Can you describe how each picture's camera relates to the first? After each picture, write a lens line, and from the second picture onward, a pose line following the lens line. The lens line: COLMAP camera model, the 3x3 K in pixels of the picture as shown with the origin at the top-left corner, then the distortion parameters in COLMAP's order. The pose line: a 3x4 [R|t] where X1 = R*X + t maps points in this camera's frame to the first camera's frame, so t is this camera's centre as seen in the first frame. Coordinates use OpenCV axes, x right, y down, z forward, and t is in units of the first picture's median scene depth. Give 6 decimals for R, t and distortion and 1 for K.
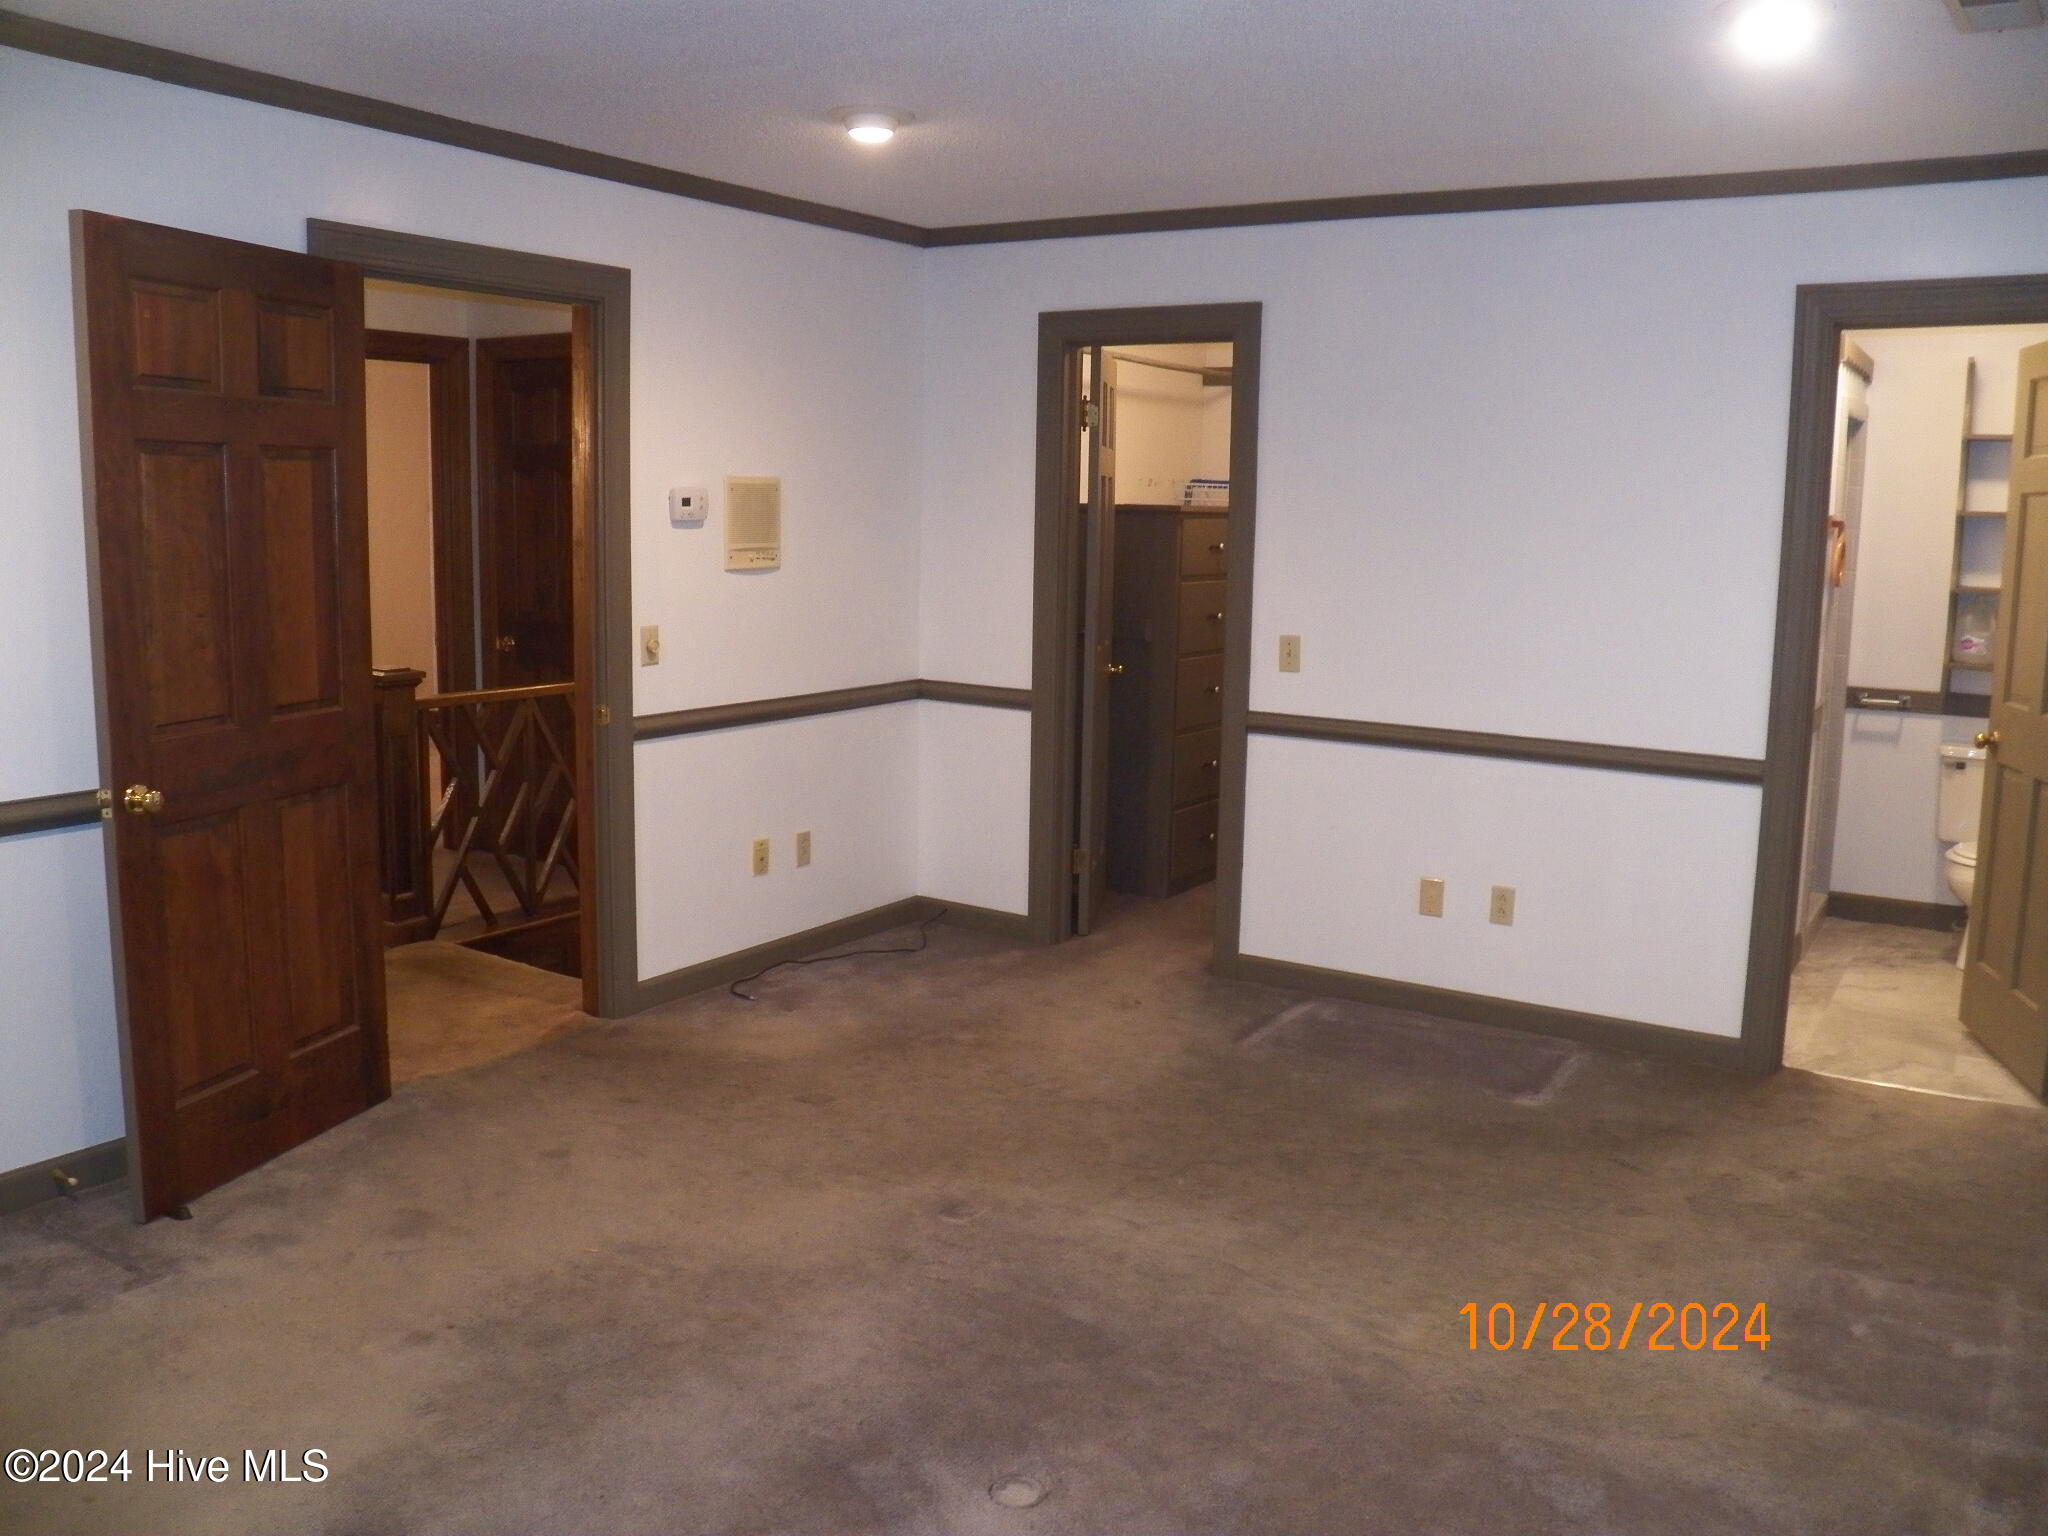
lens RADIAL K [[1657.3, 0, 1024.0], [0, 1657.3, 768.0], [0, 0, 1]] dist [-0.082899, 0.003775]
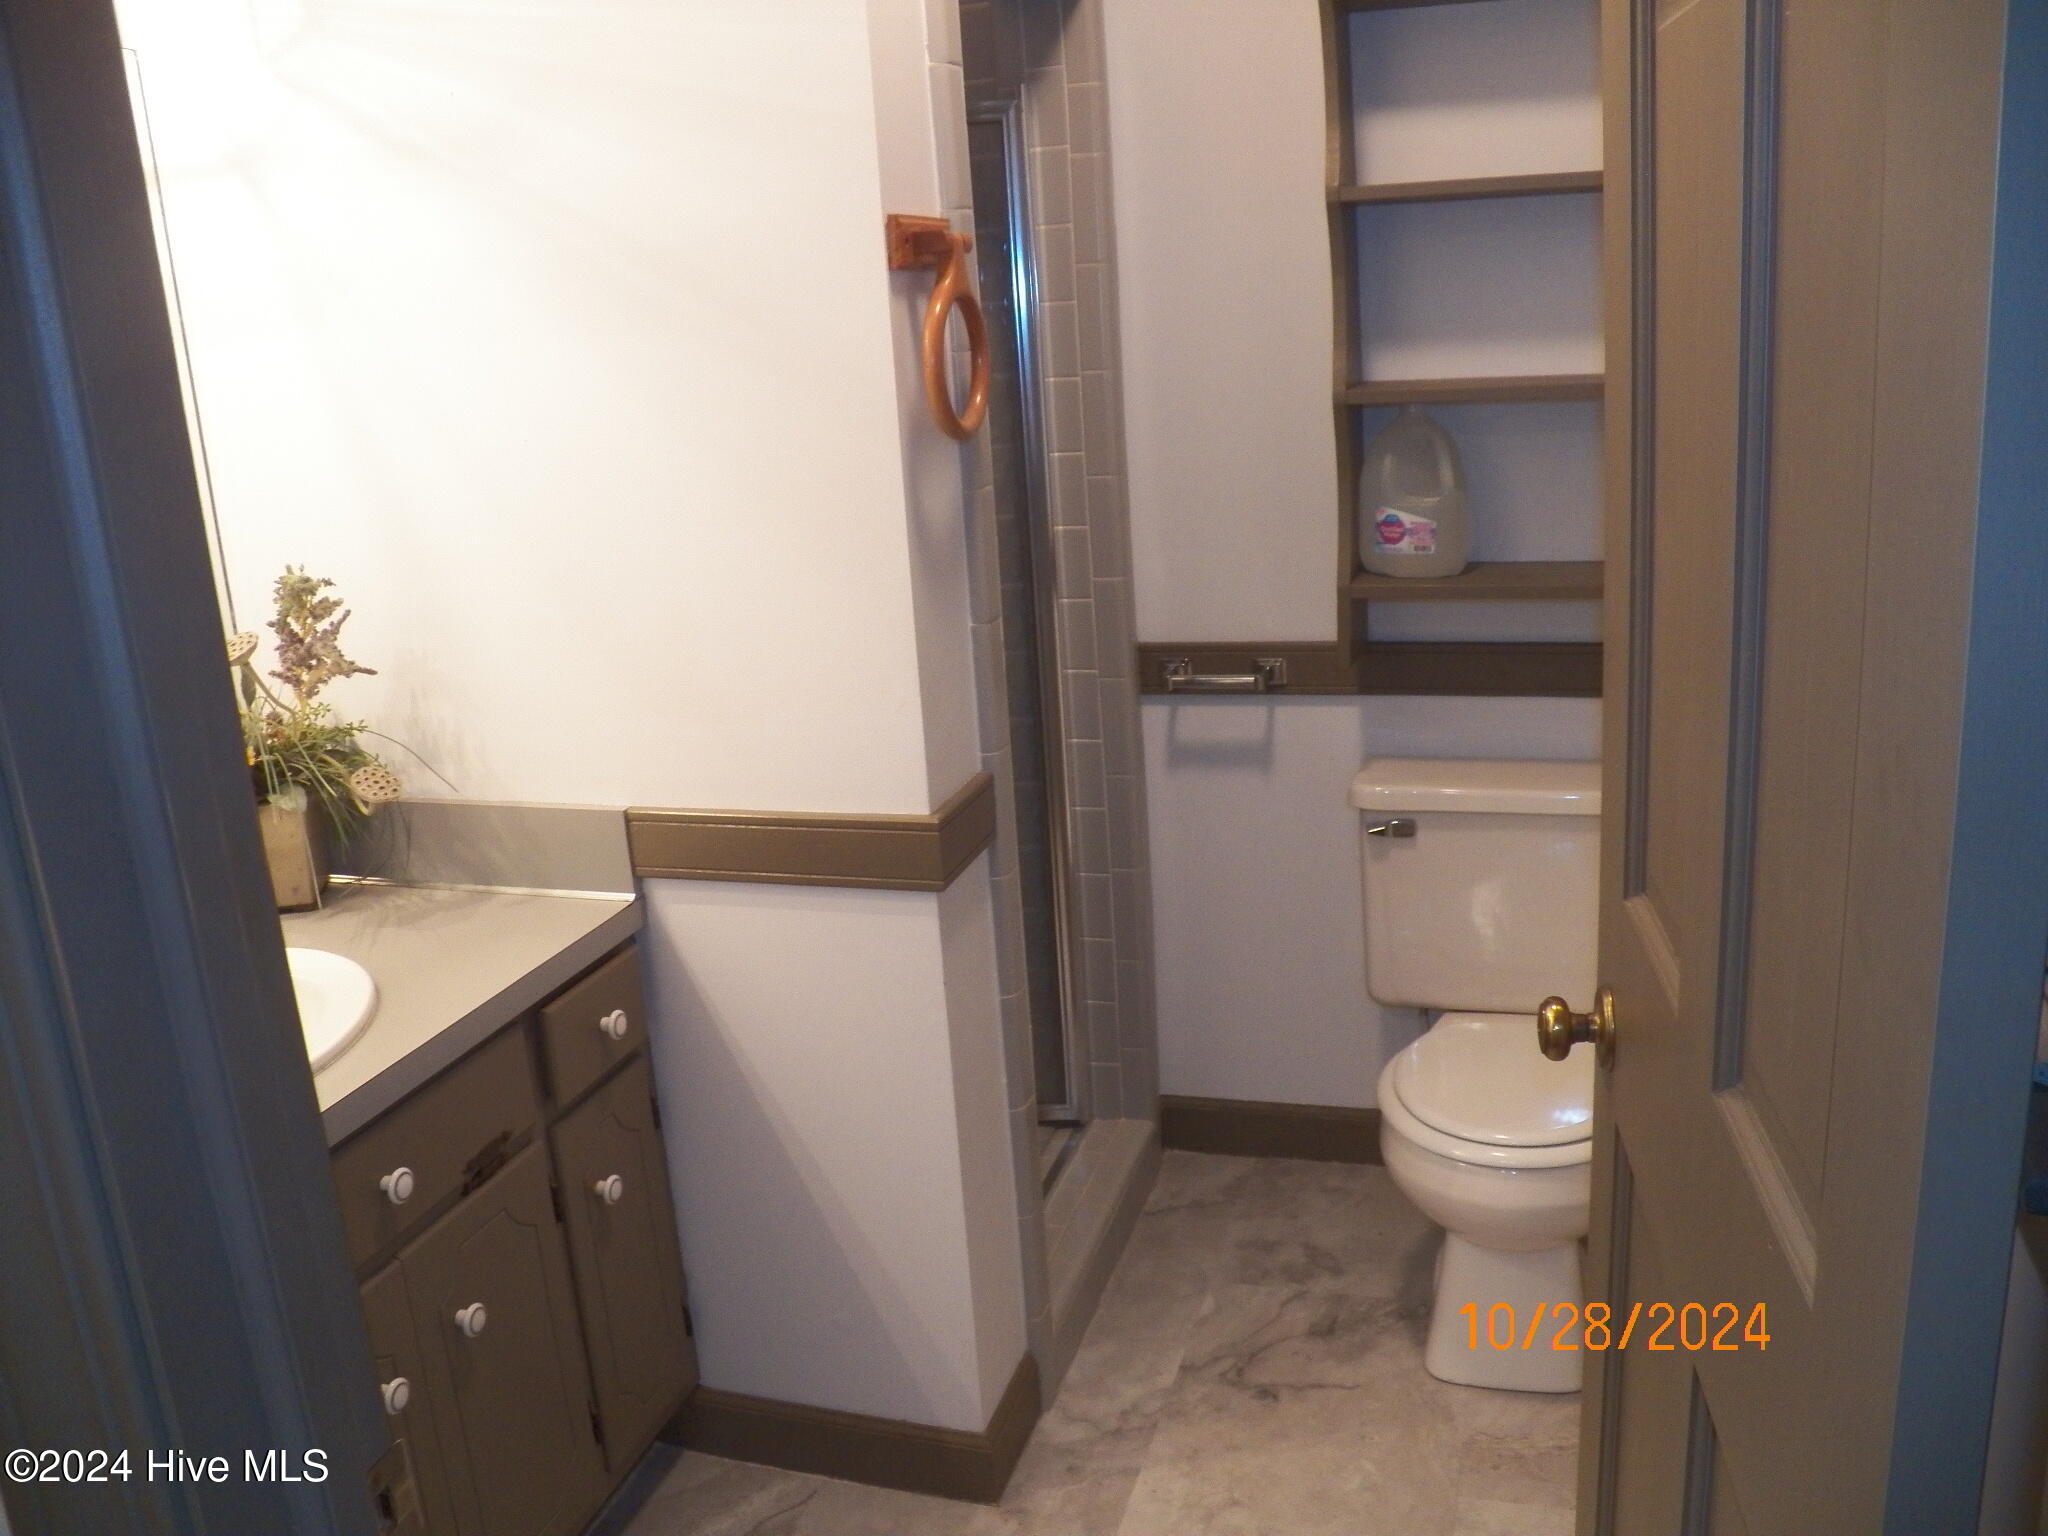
lens RADIAL K [[1657.3, 0, 1024.0], [0, 1657.3, 768.0], [0, 0, 1]] dist [-0.082899, 0.003775]
pose [[0.964040, -0.138278, 0.226951, 0.393118], [0.115901, 0.987241, 0.109186, -0.072387], [-0.239154, -0.078956, 0.967766, 0.616385]]
